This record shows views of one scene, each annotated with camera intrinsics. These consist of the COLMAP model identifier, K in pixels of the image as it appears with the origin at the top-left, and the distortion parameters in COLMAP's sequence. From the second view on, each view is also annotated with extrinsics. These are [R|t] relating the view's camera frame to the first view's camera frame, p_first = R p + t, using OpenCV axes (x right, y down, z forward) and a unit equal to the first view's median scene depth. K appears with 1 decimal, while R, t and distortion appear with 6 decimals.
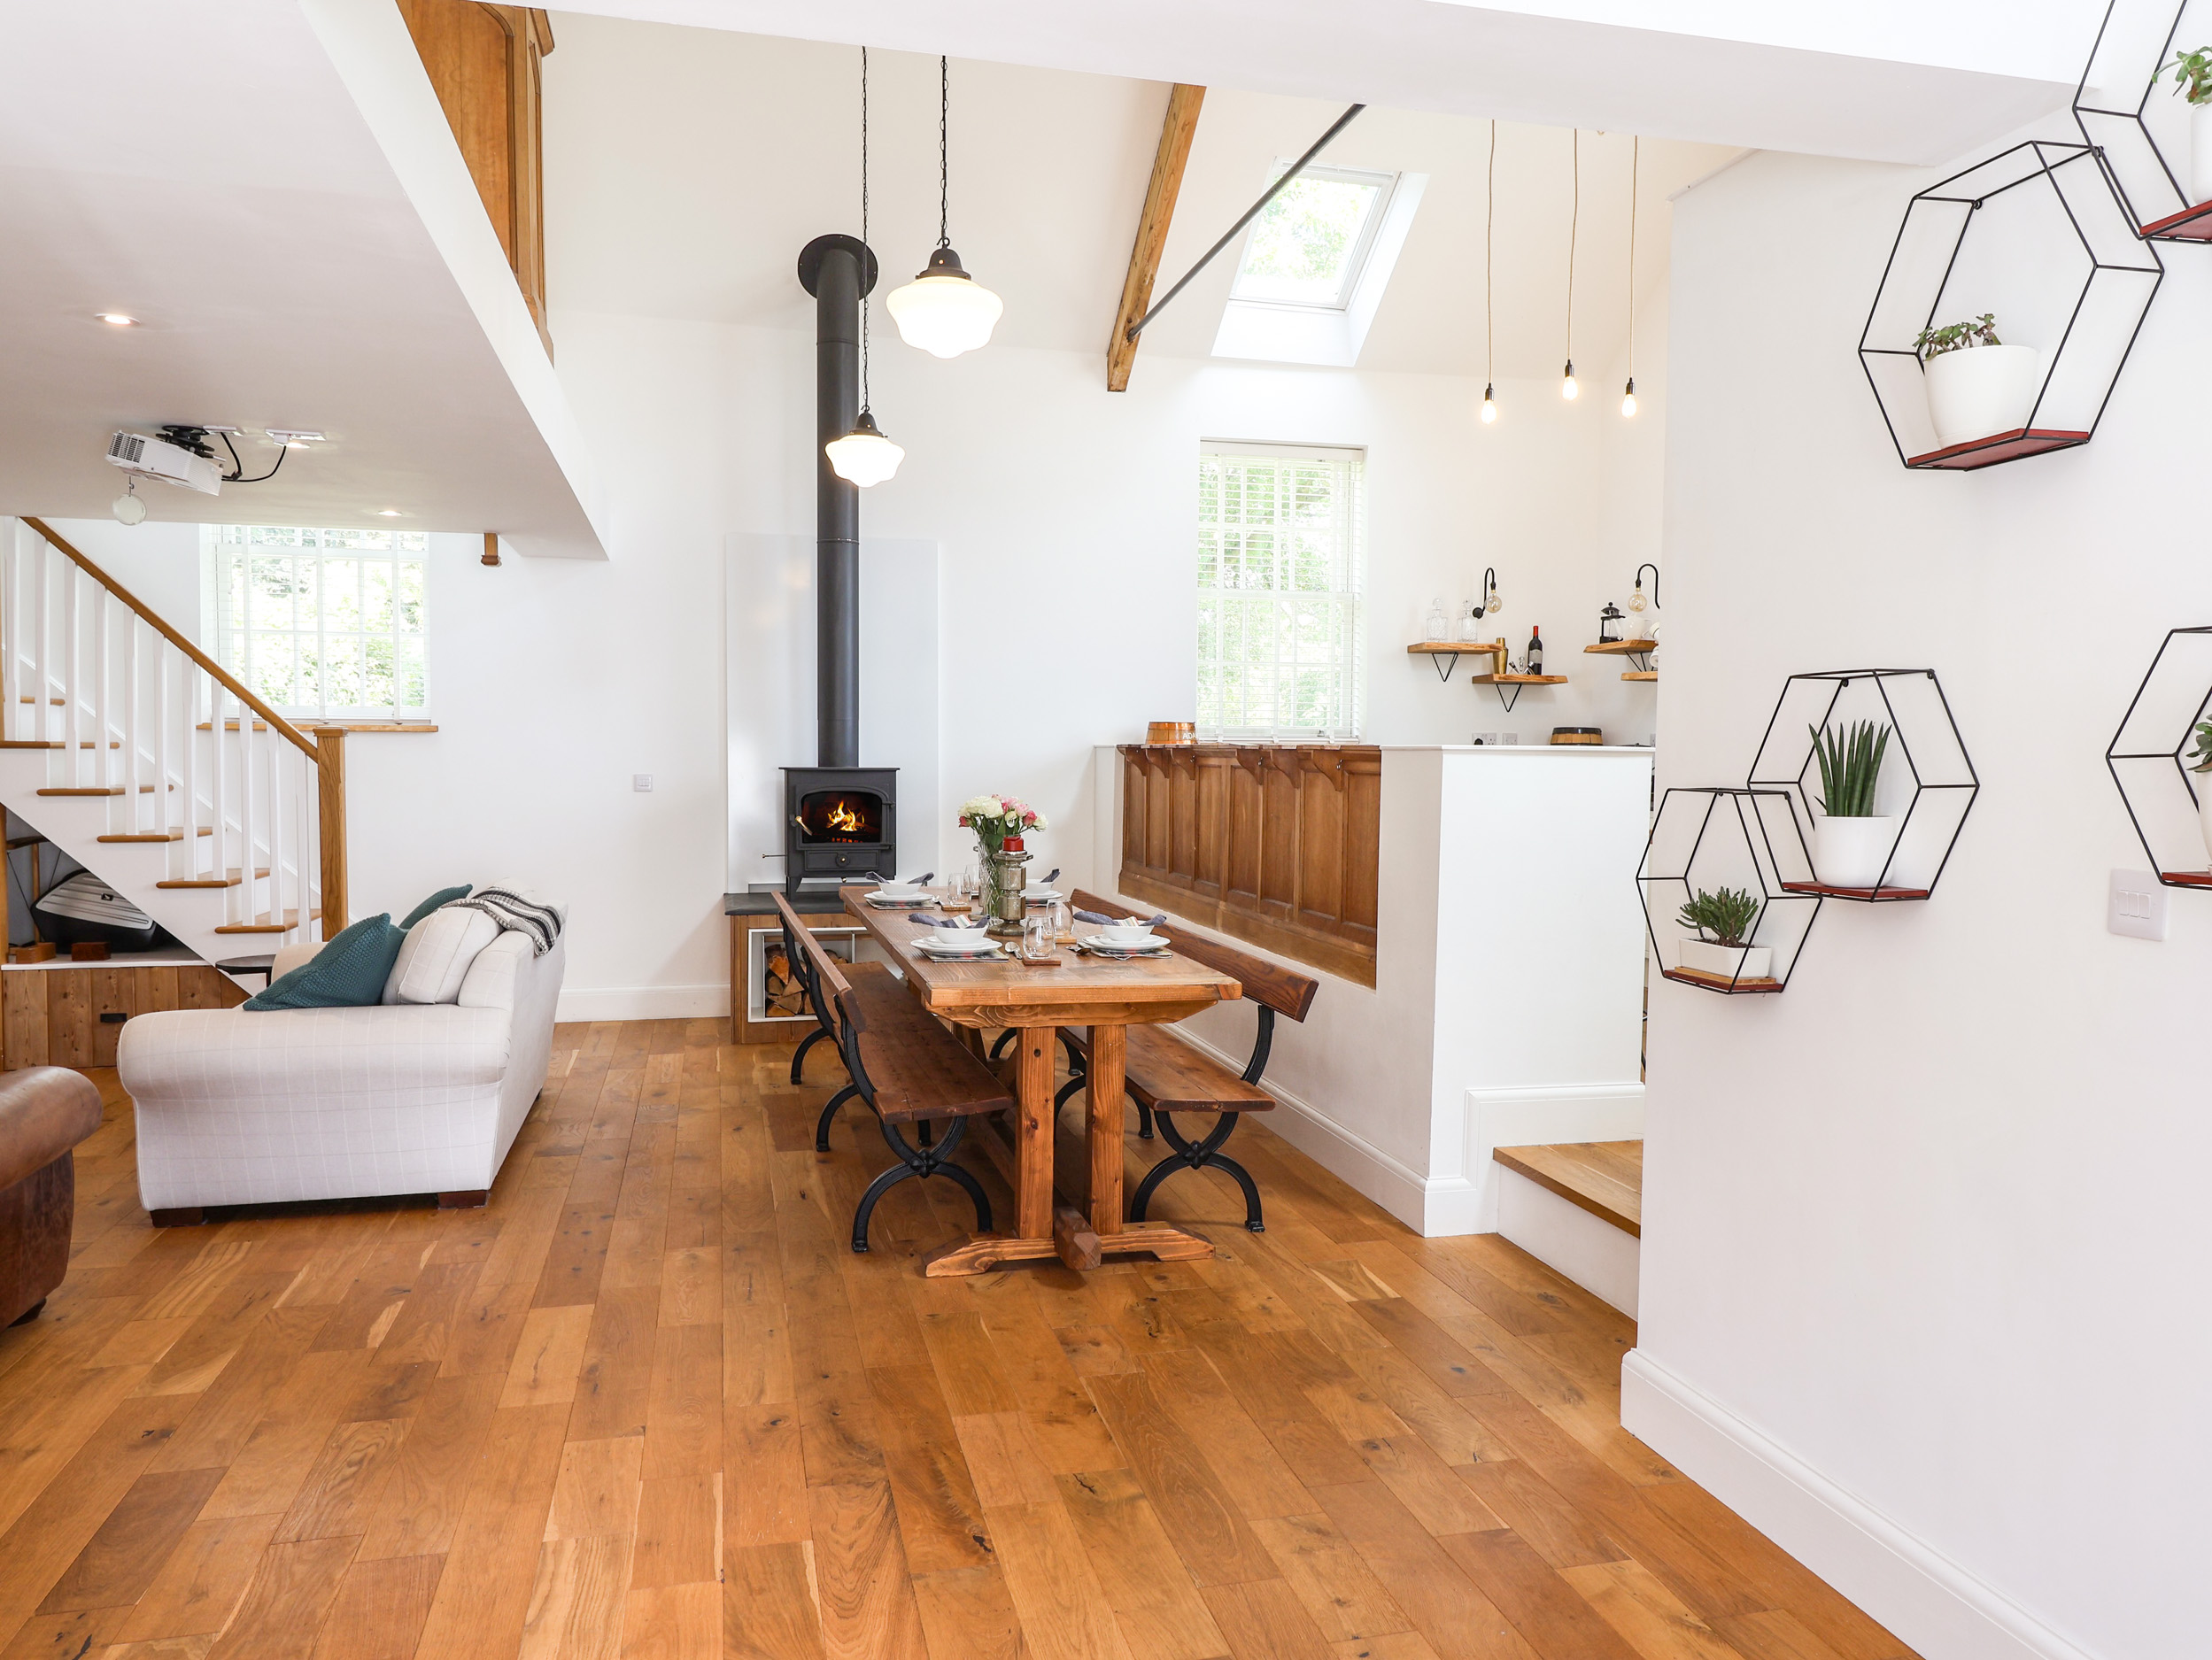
lens RADIAL K [[1613.7, 0, 1146.1], [0, 1613.7, 823.8], [0, 0, 1]] dist [0.002447, -0.002726]
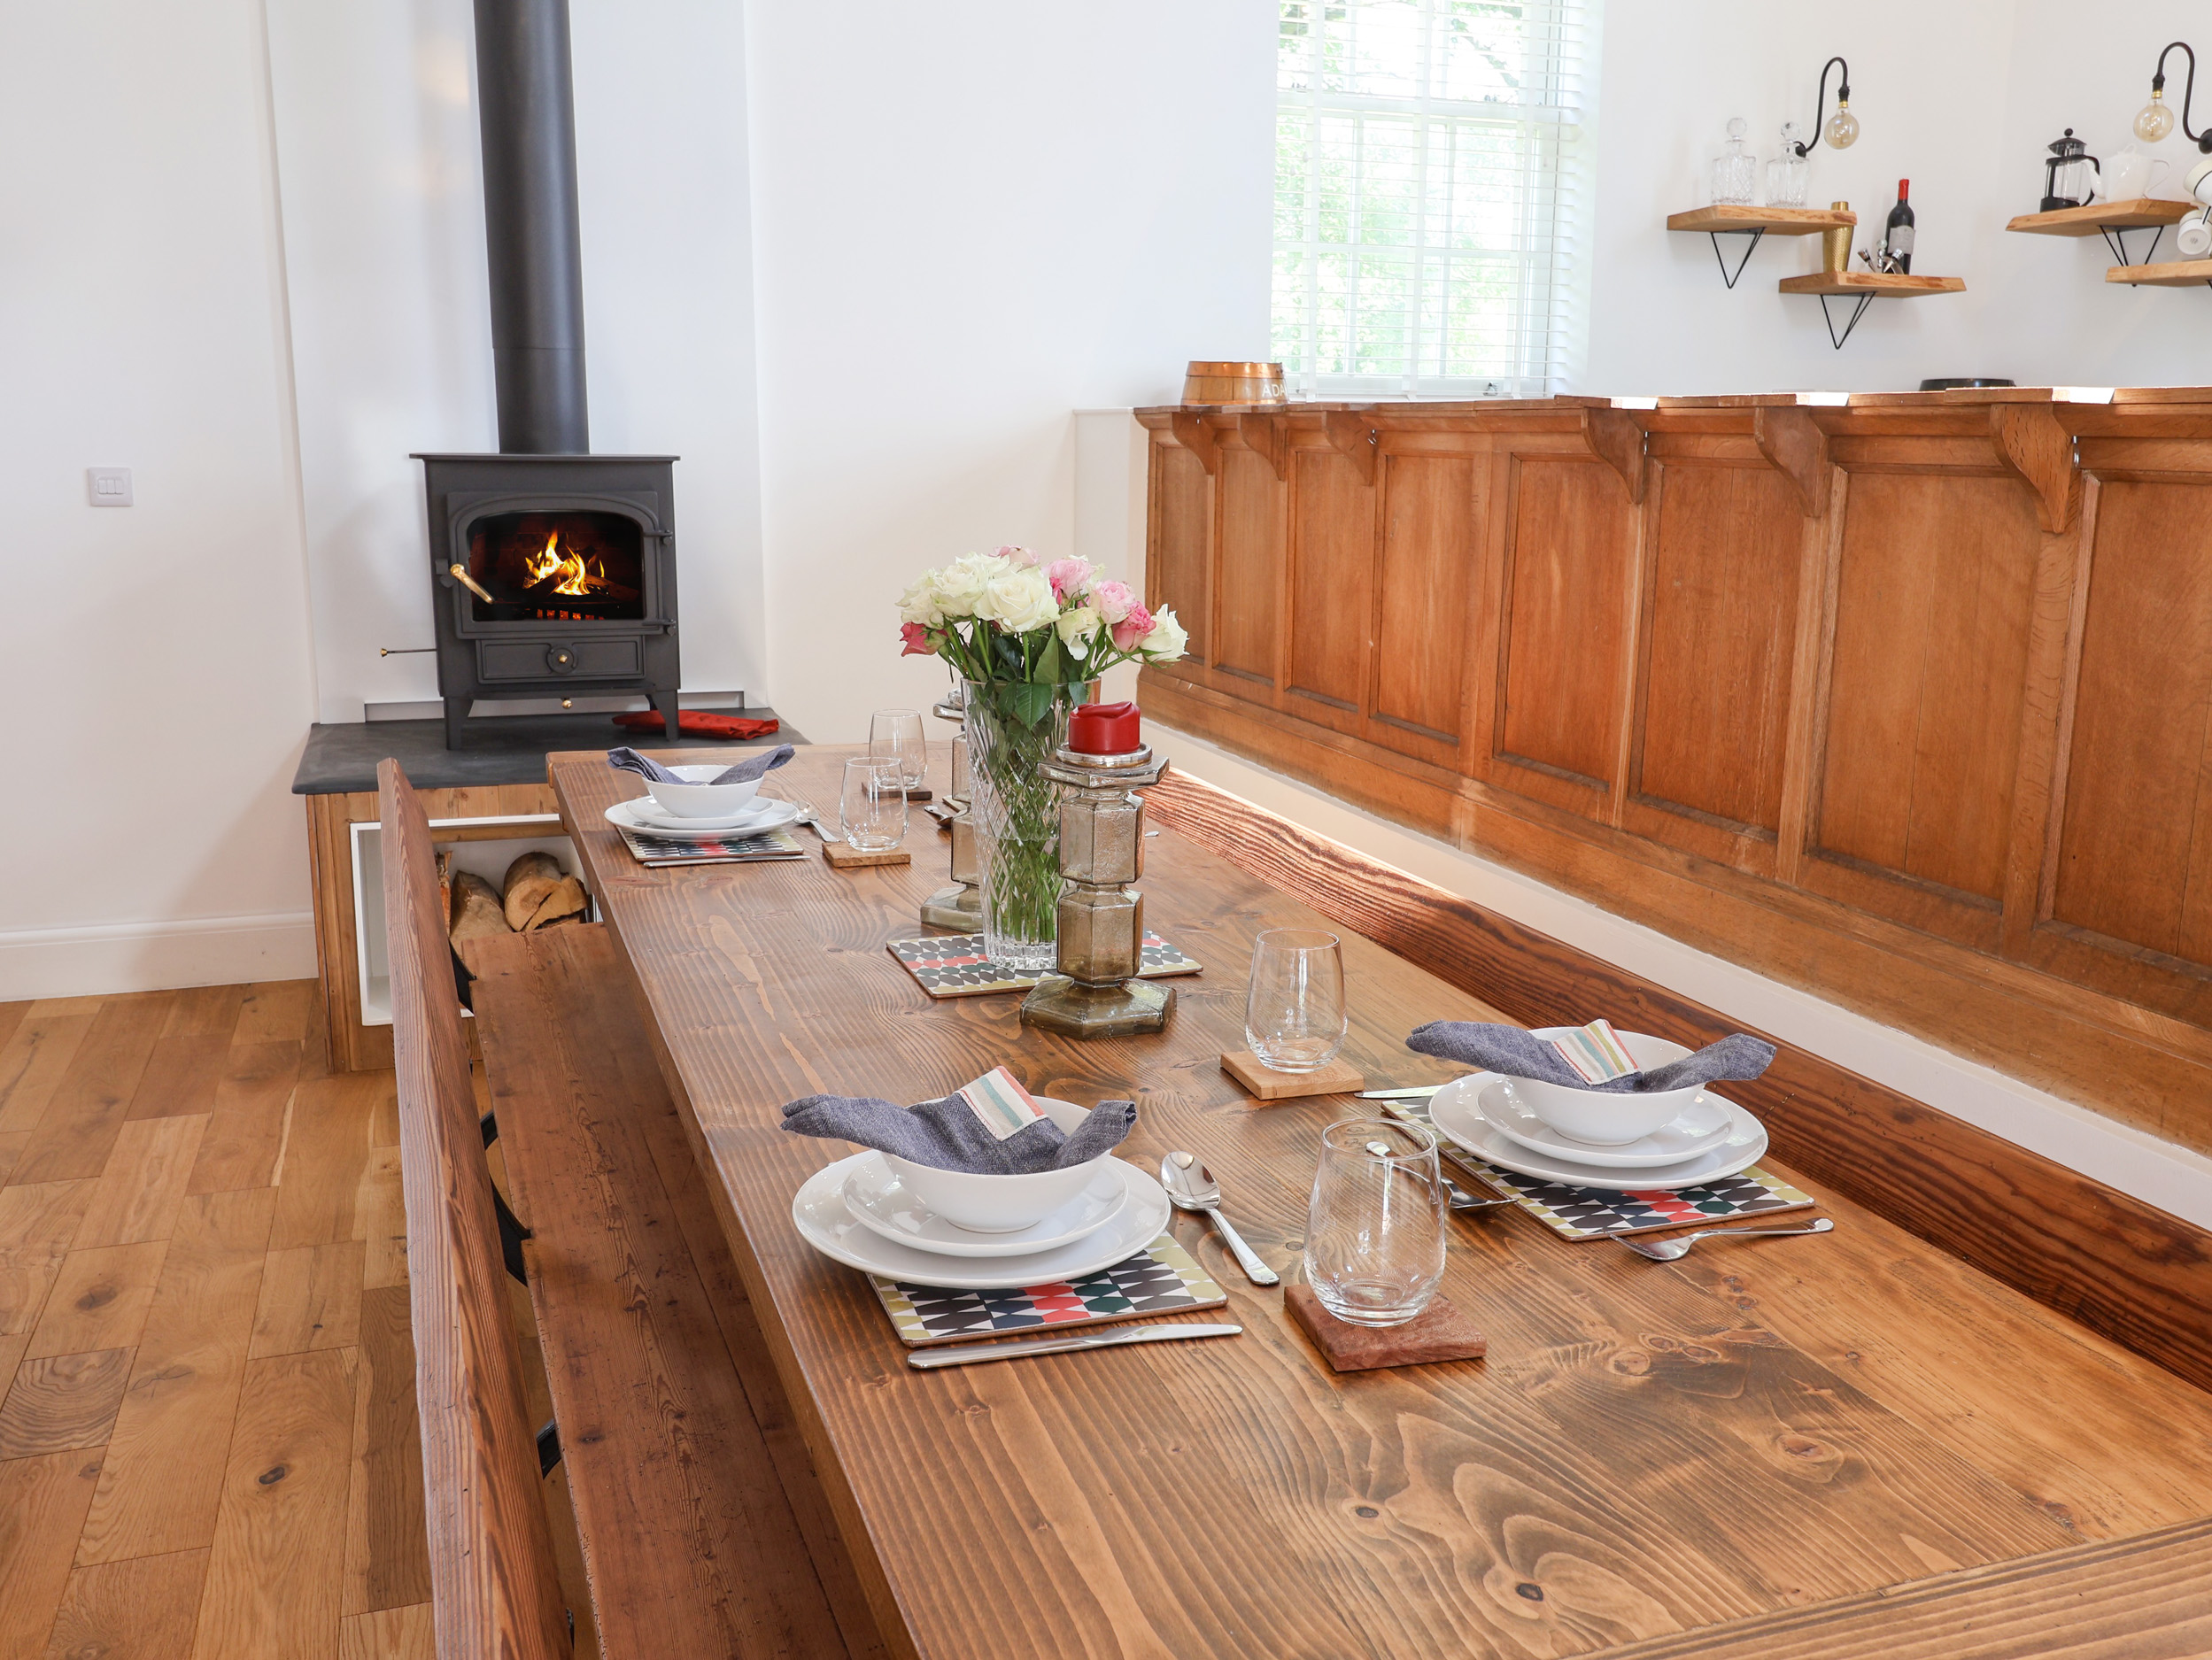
lens RADIAL K [[1983.7, 0, 1106.0], [0, 1983.7, 830.0], [0, 0, 1]] dist [0.013121, -0.003196]
pose [[0.997828, -0.009938, 0.065114, -0.081150], [-0.000123, 0.988268, 0.152727, -0.018451], [-0.065868, -0.152404, 0.986121, 0.488826]]
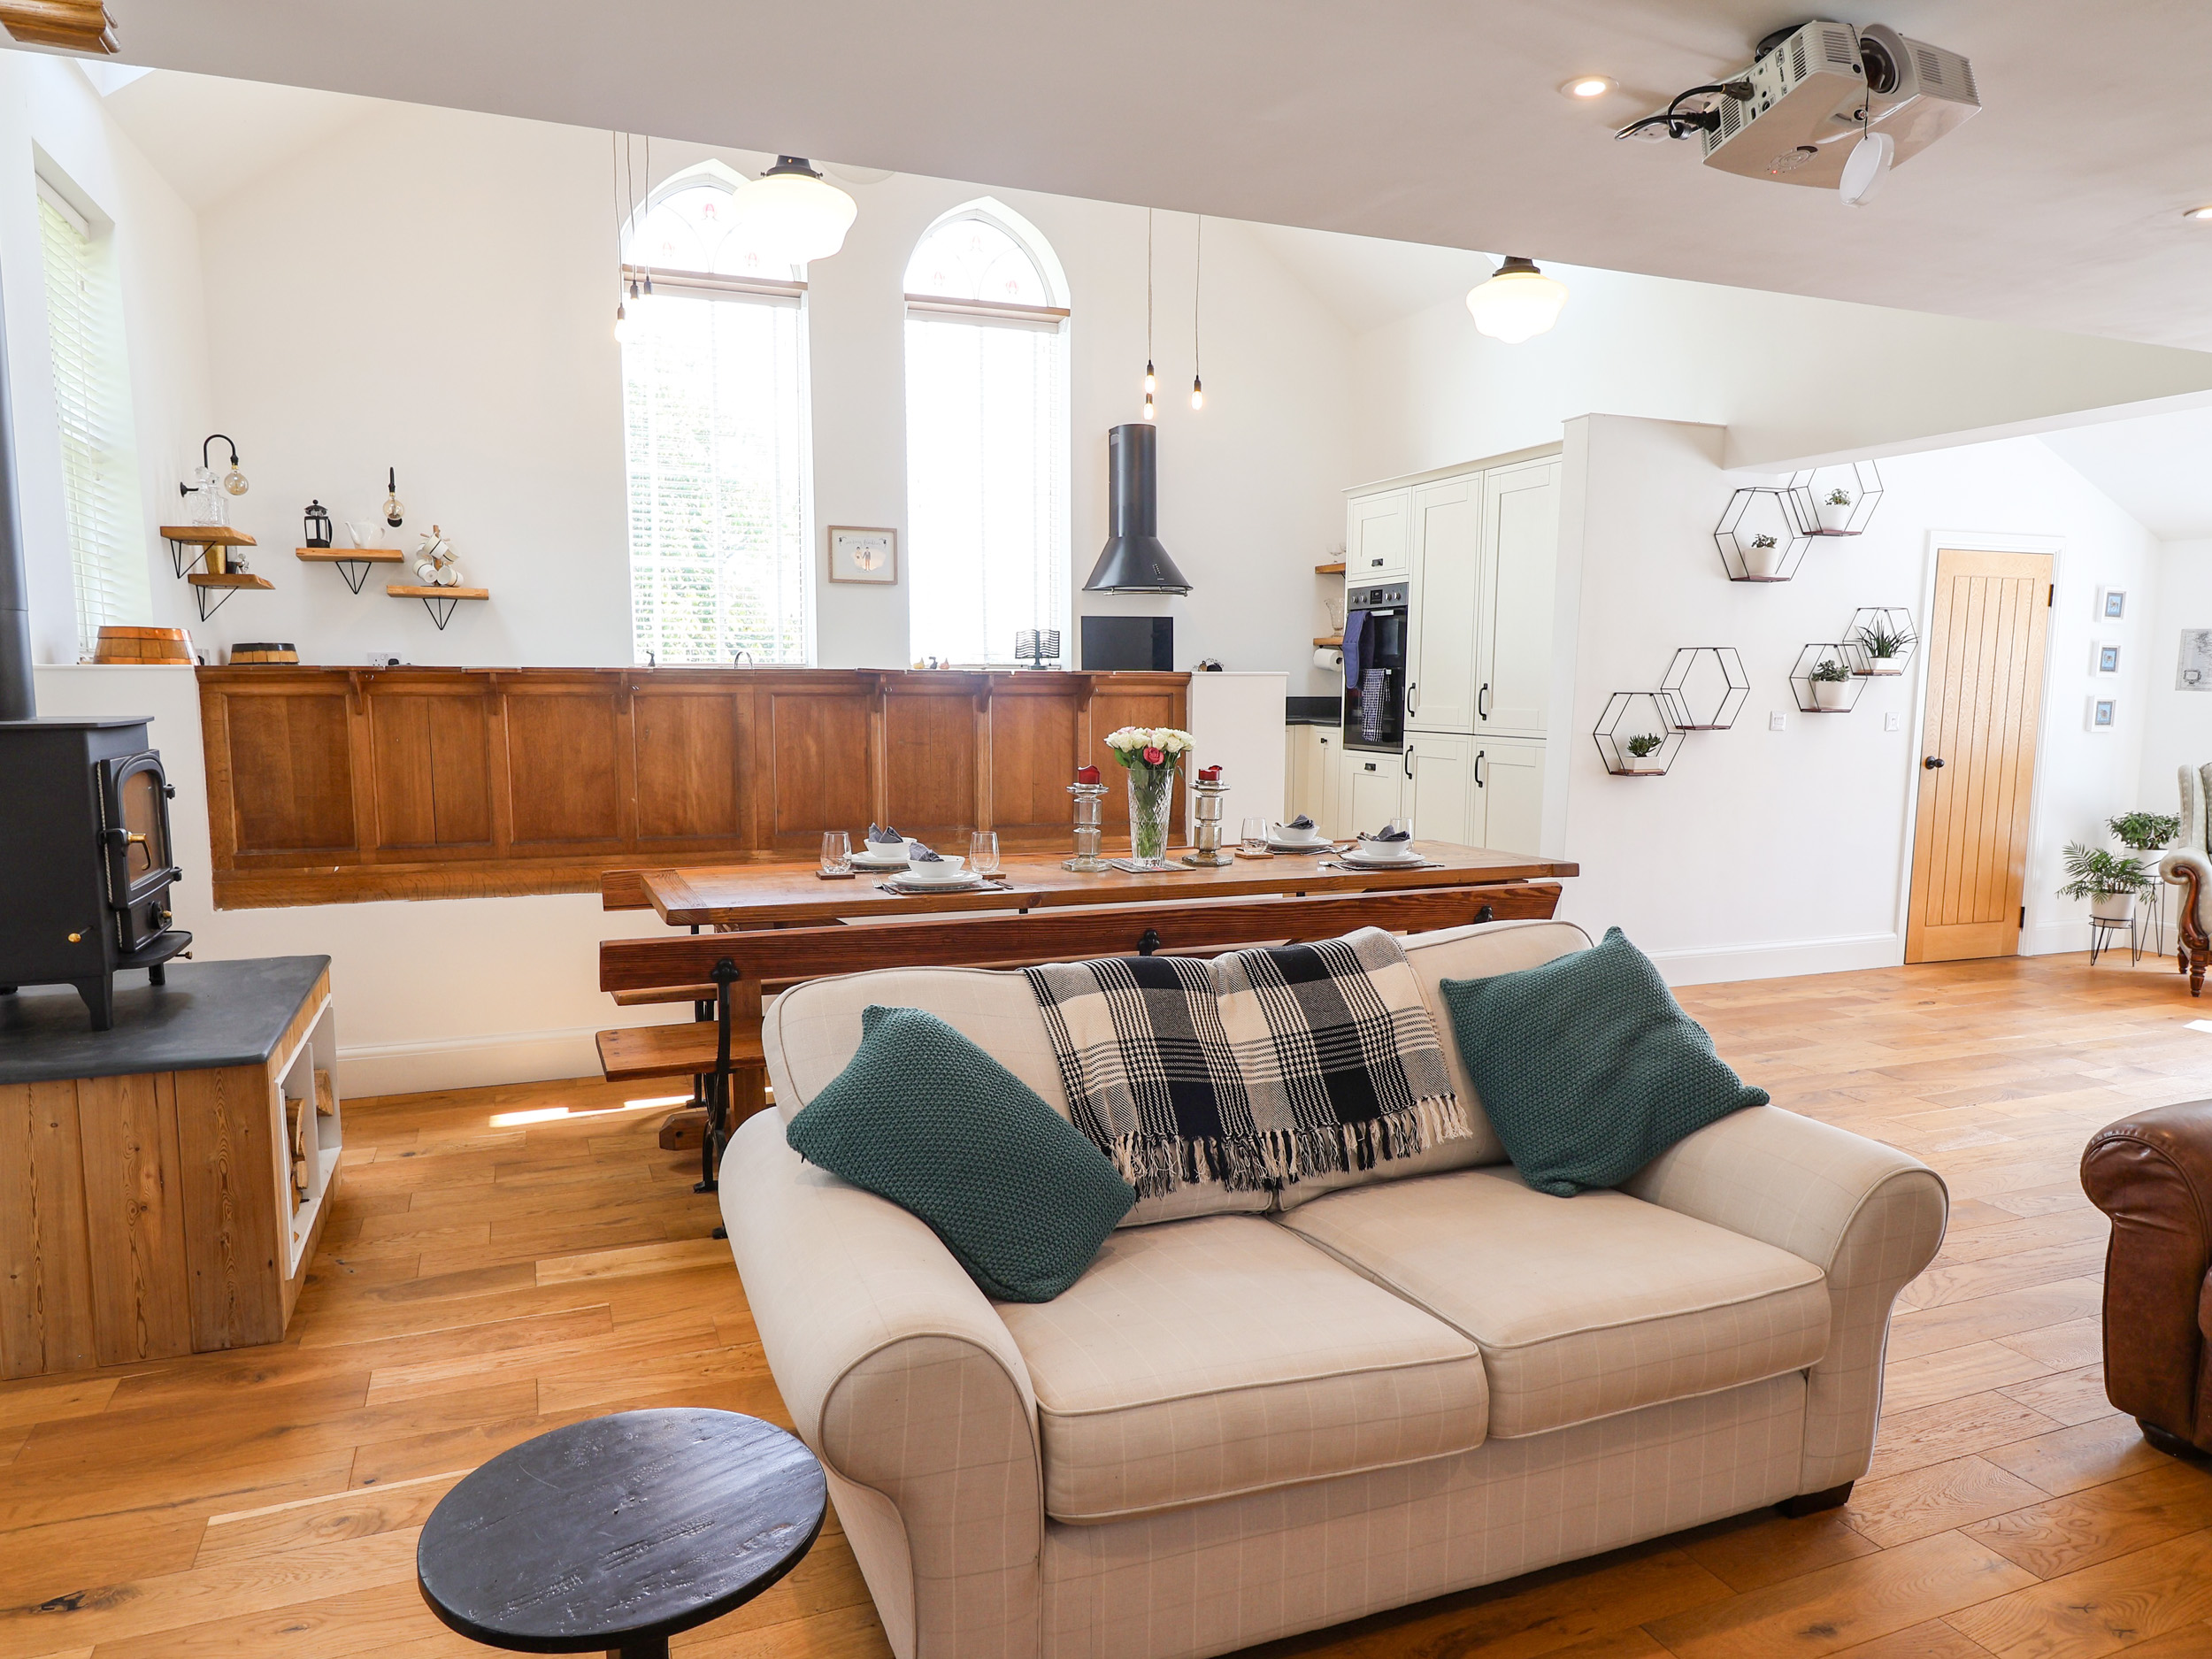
lens RADIAL K [[1290.2, 0, 1139.9], [0, 1290.2, 835.0], [0, 0, 1]] dist [0.004265, -0.012431]
pose [[-0.089851, -0.133659, 0.986946, -0.640965], [0.039467, 0.989698, 0.137625, -0.046977], [-0.995173, 0.051318, -0.083651, 0.840028]]
